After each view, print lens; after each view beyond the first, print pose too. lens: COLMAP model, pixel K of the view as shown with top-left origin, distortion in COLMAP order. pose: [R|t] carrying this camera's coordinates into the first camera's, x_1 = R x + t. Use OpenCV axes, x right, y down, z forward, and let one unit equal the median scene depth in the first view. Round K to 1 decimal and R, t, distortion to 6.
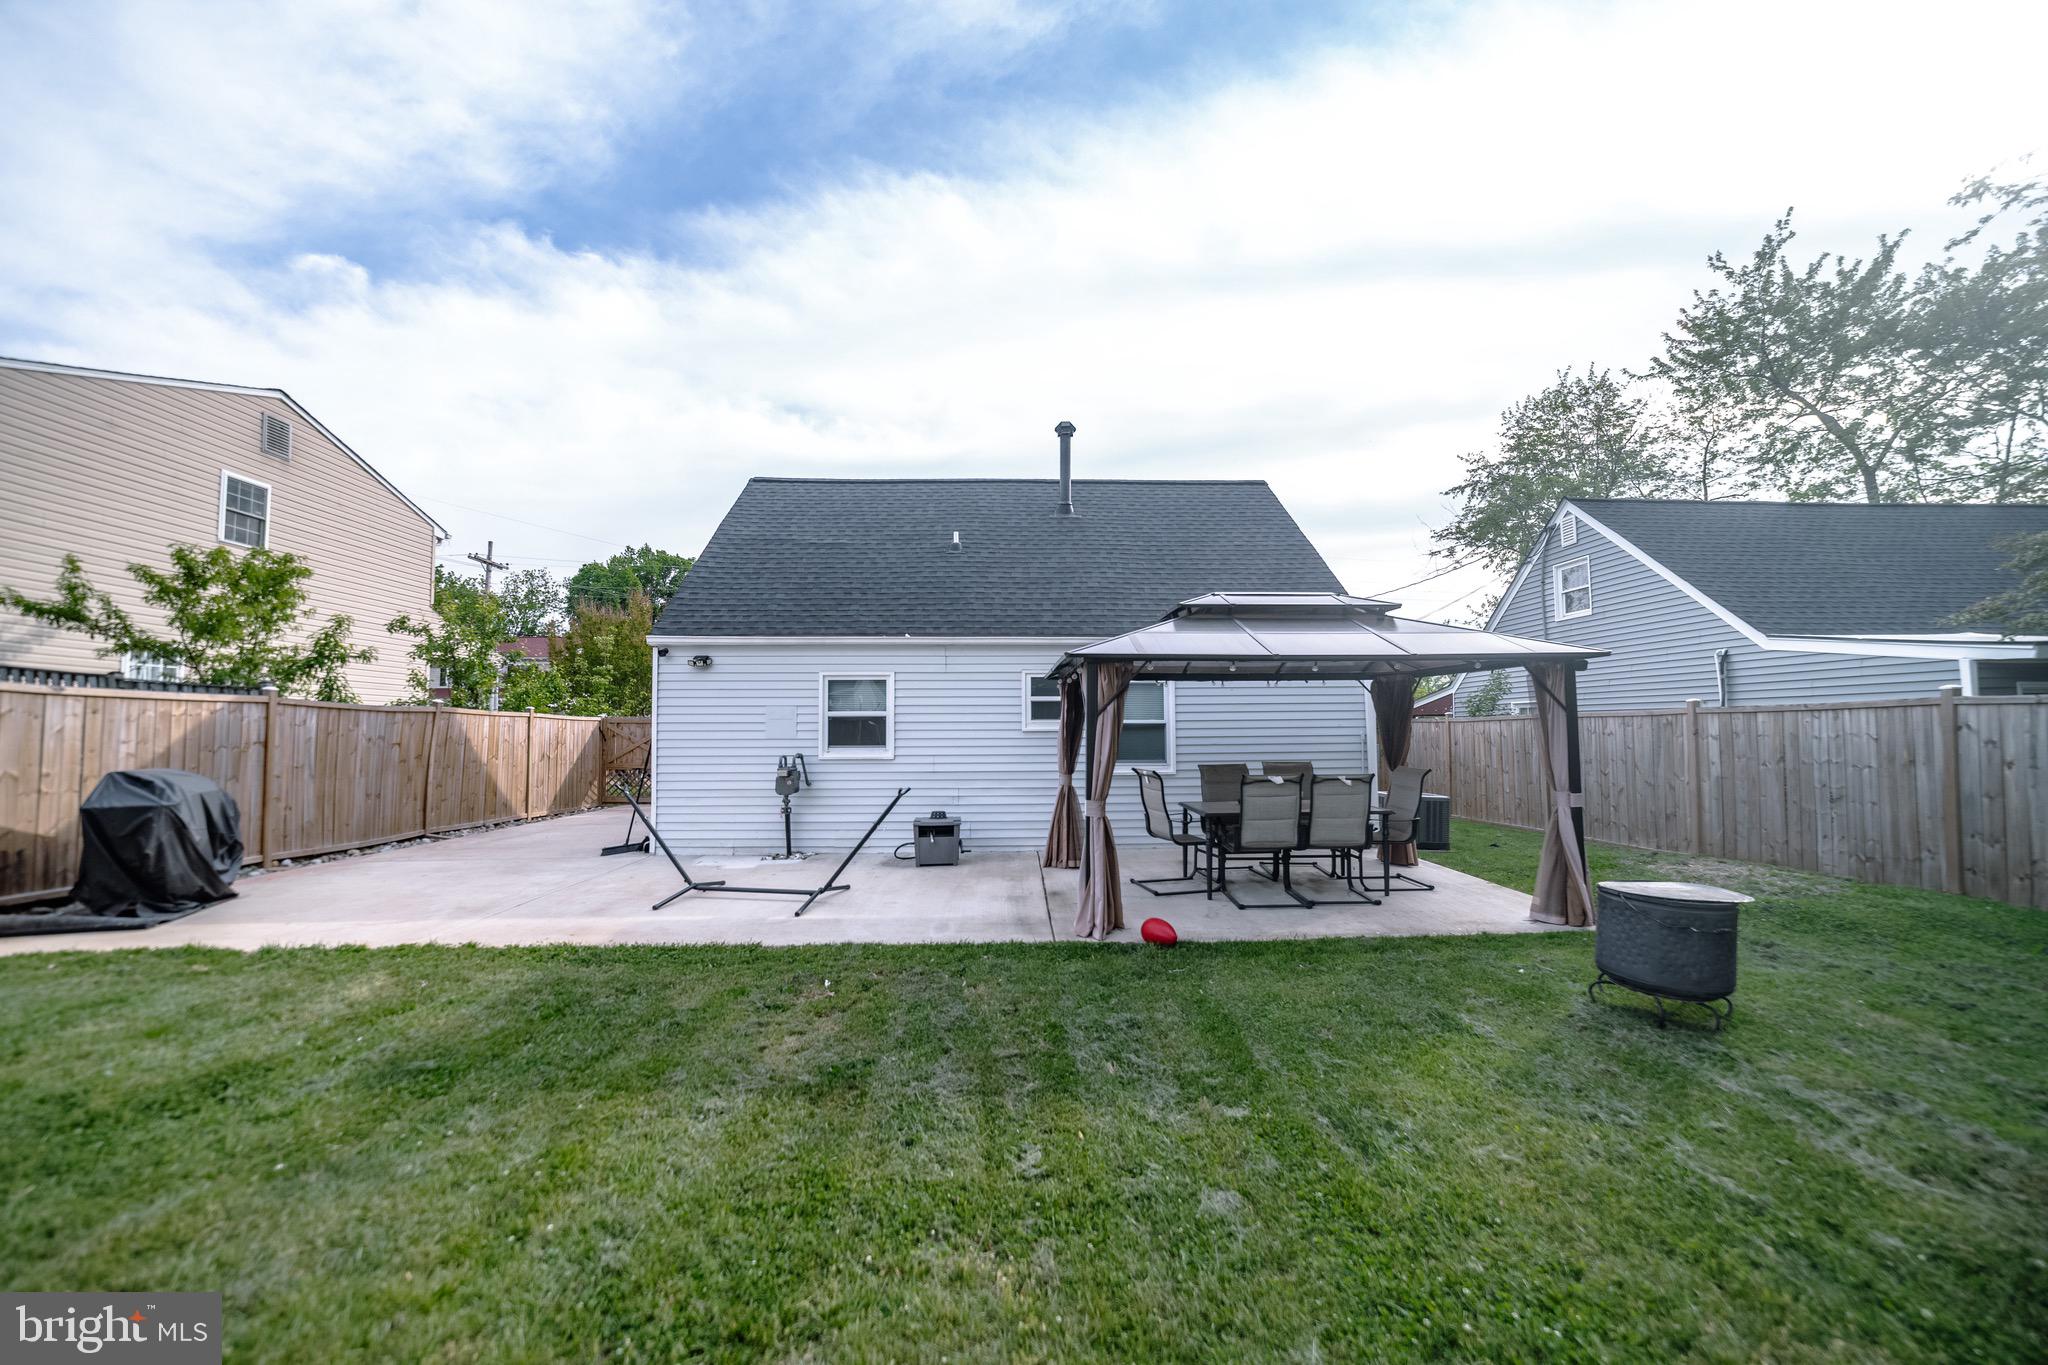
lens RADIAL K [[790.3, 0, 1011.4], [0, 790.3, 660.3], [0, 0, 1]] dist [-0.020934, 0.004059]
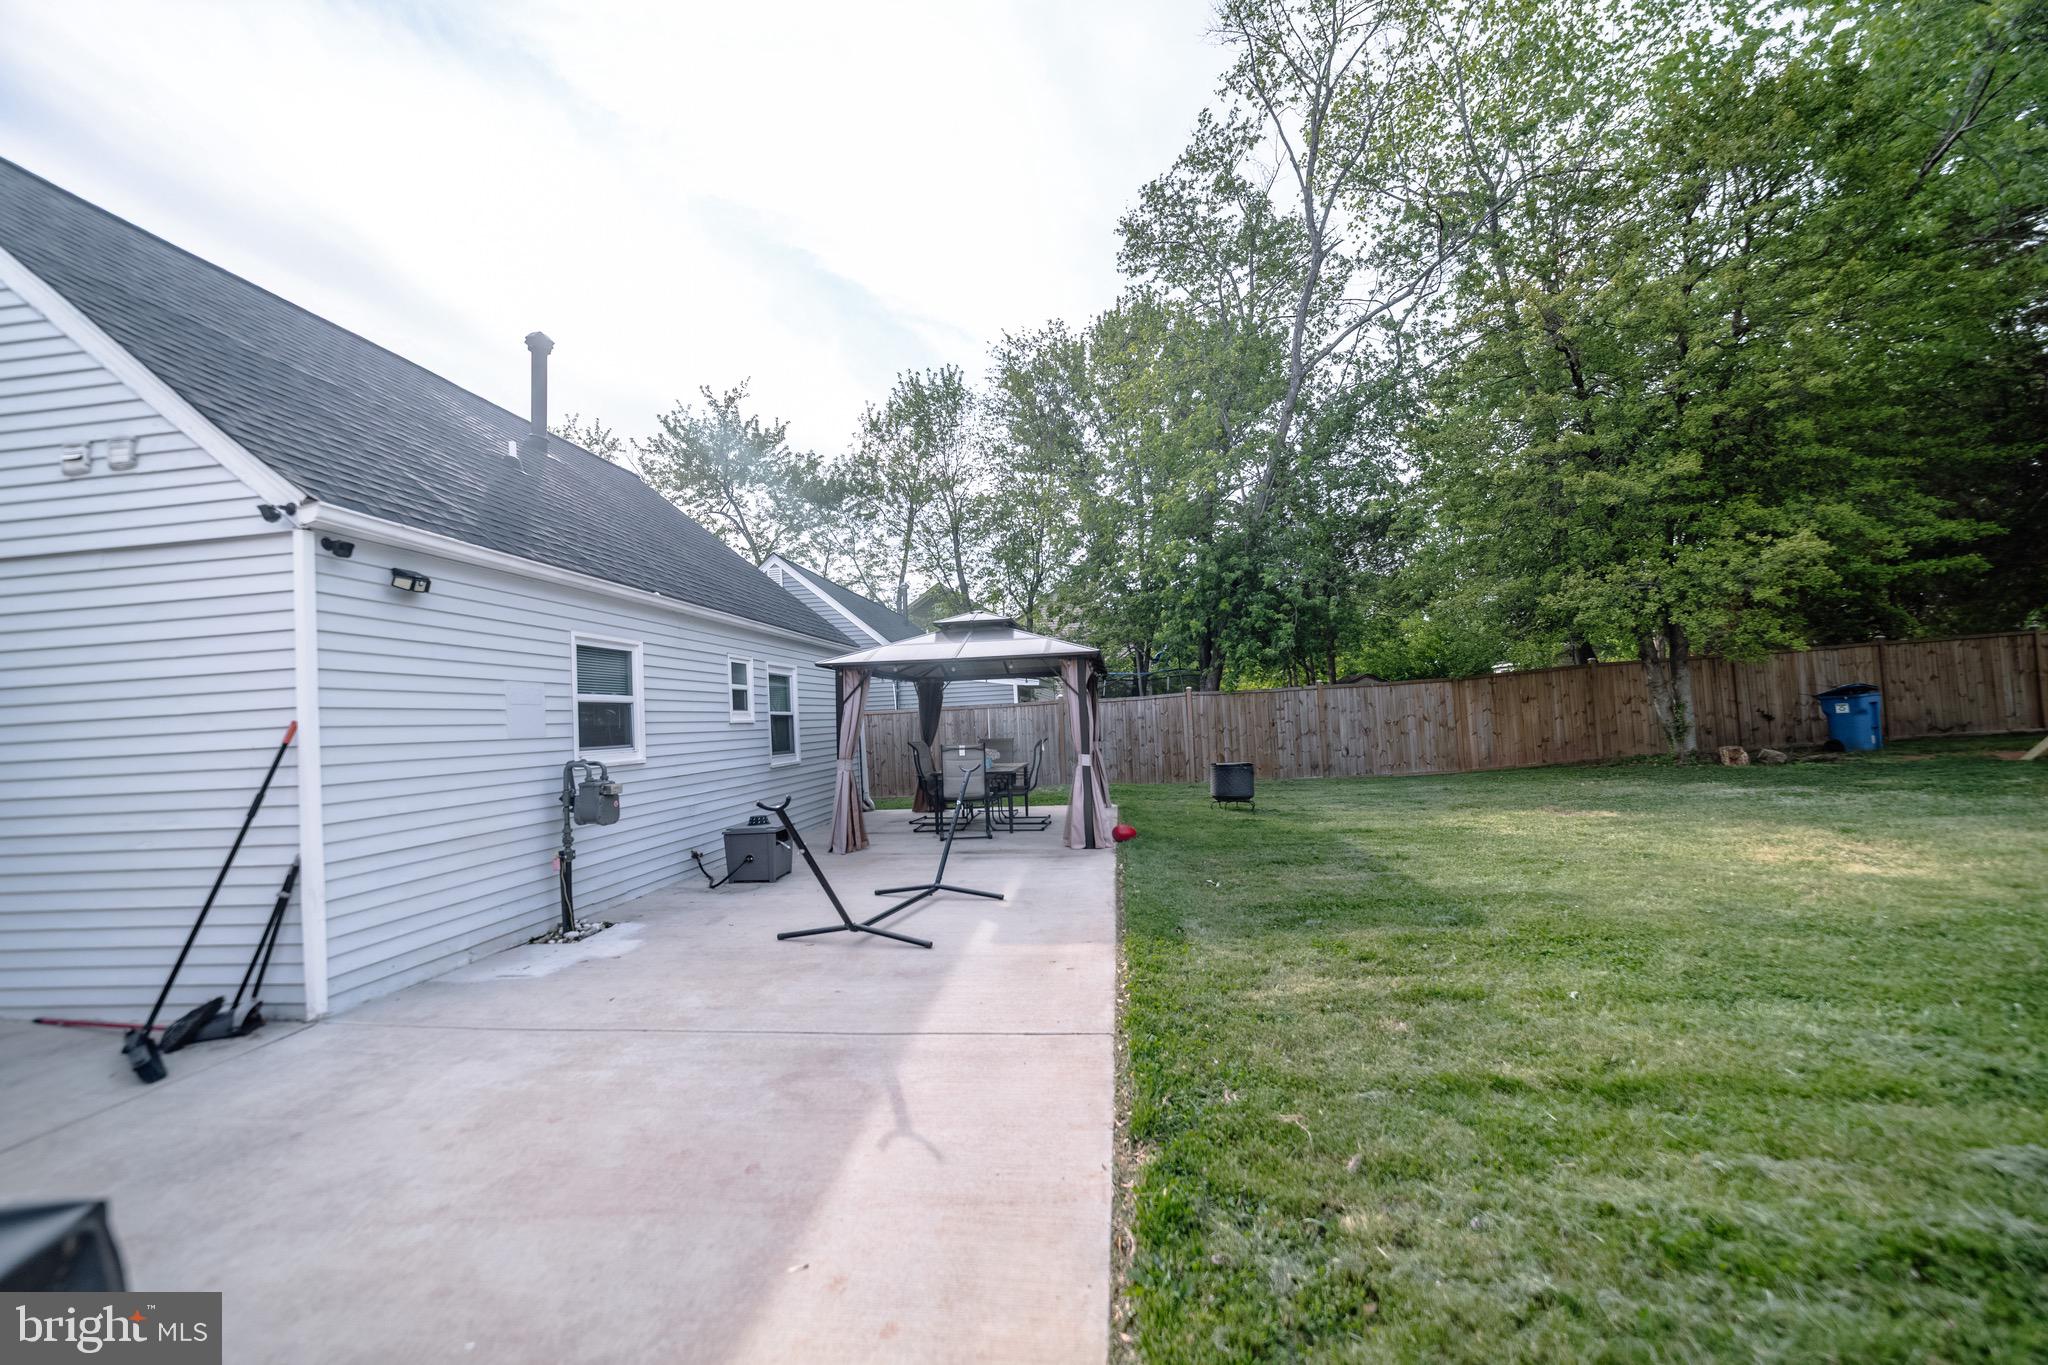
lens RADIAL K [[798.6, 0, 1026.4], [0, 798.6, 684.6], [0, 0, 1]] dist [-0.018195, 0.002261]
pose [[0.141581, 0.042471, 0.989015, -0.810332], [-0.040089, 0.998506, -0.037140, 0.066305], [-0.989115, -0.034390, 0.143072, 0.551114]]
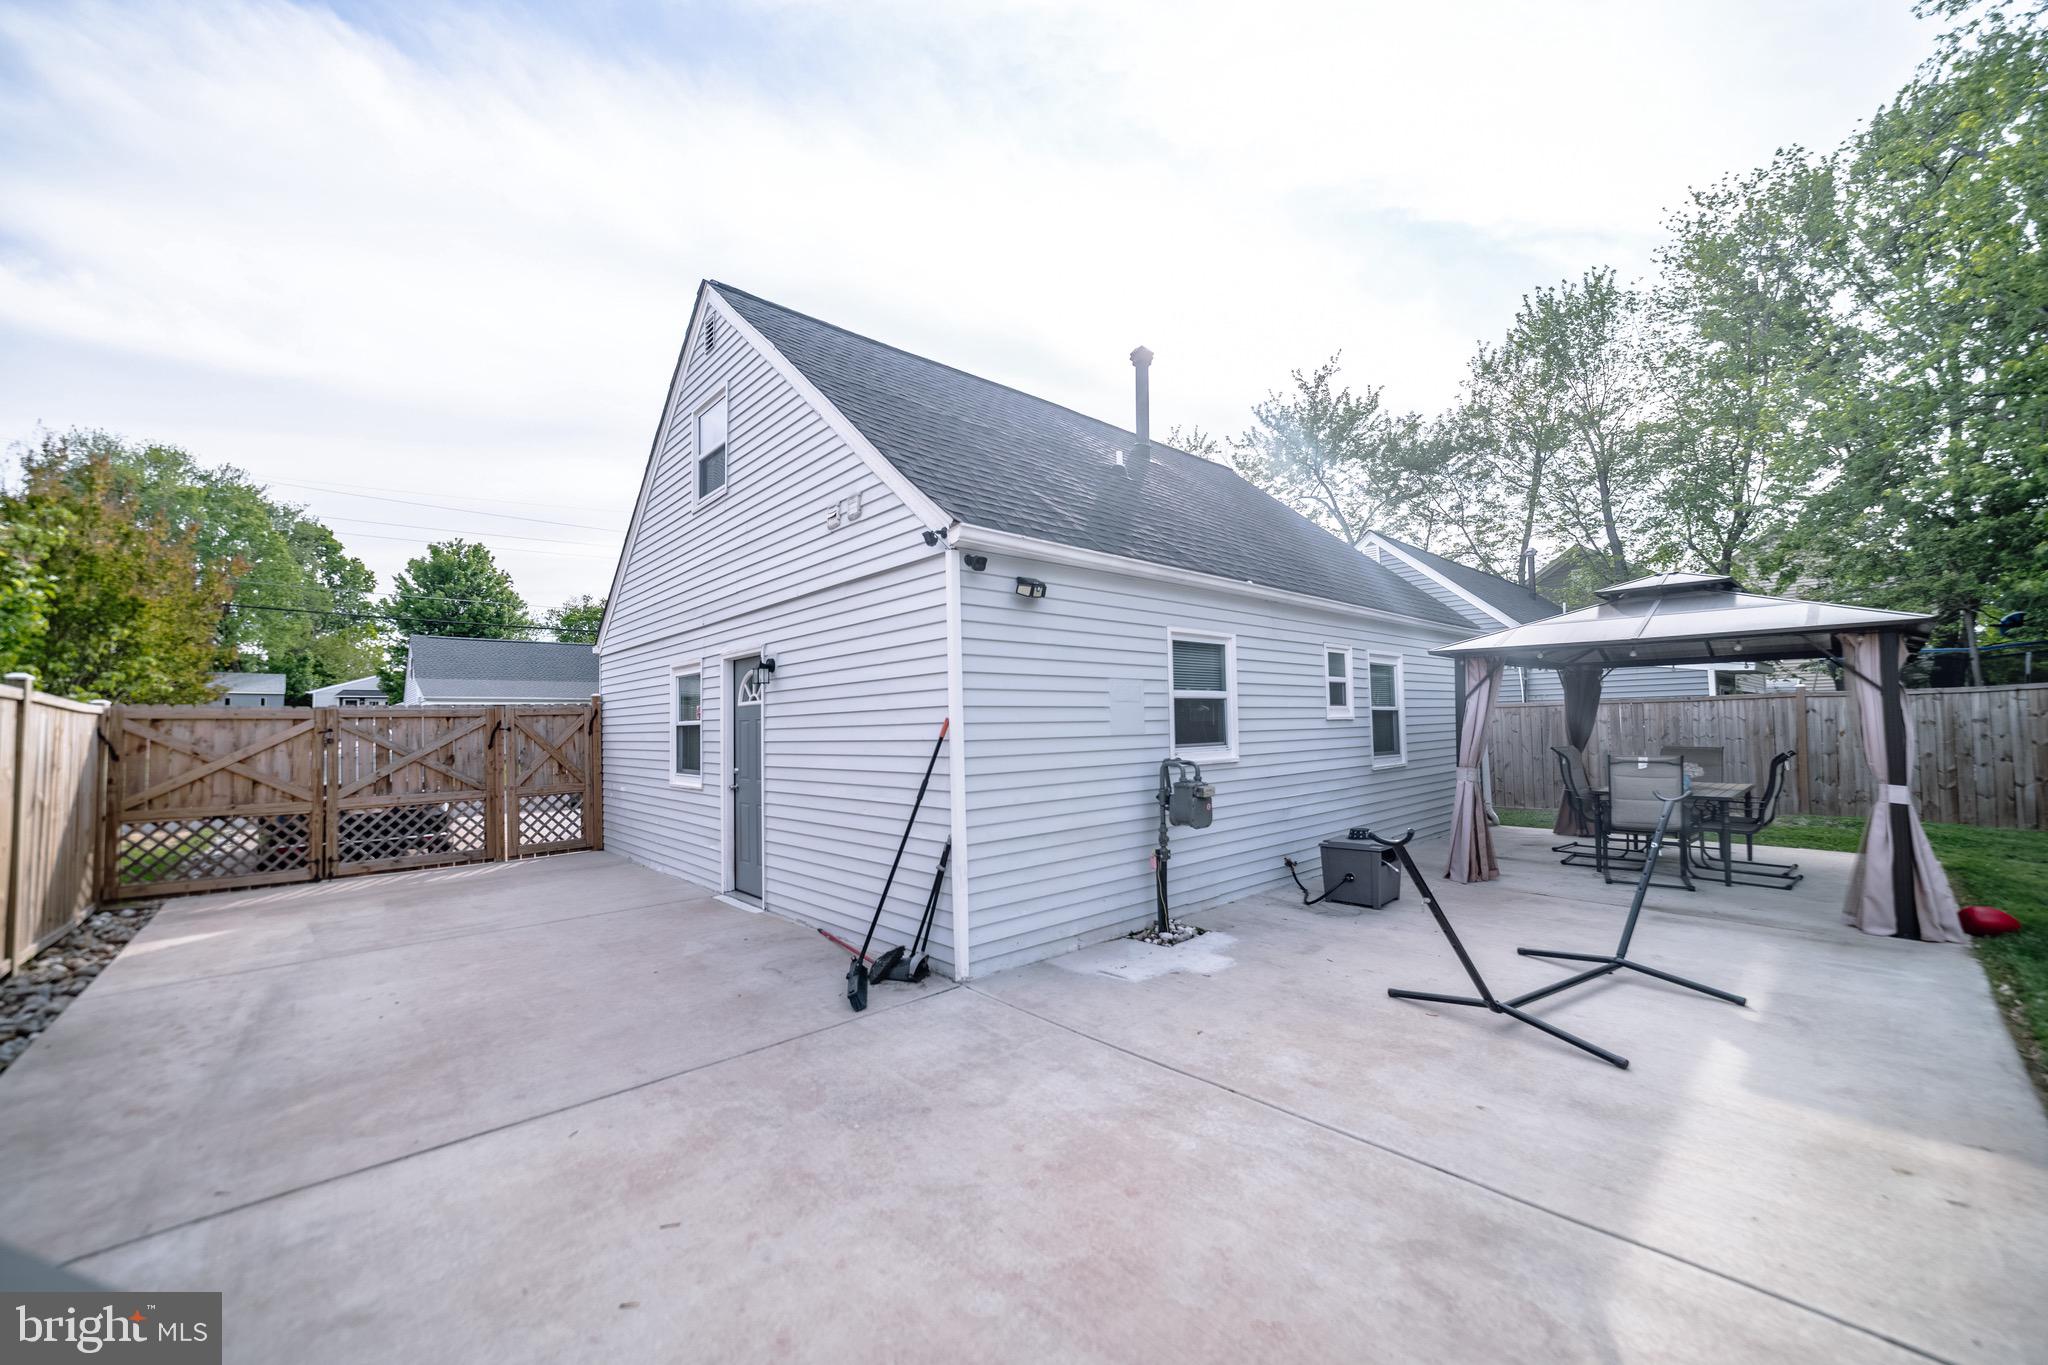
lens RADIAL K [[790.3, 0, 1020.1], [0, 790.3, 698.7], [0, 0, 1]] dist [-0.020934, 0.004059]
pose [[0.759190, 0.012565, 0.650748, -0.732736], [-0.041670, 0.998701, 0.029330, 0.058355], [-0.649534, -0.049384, 0.758727, 0.599750]]
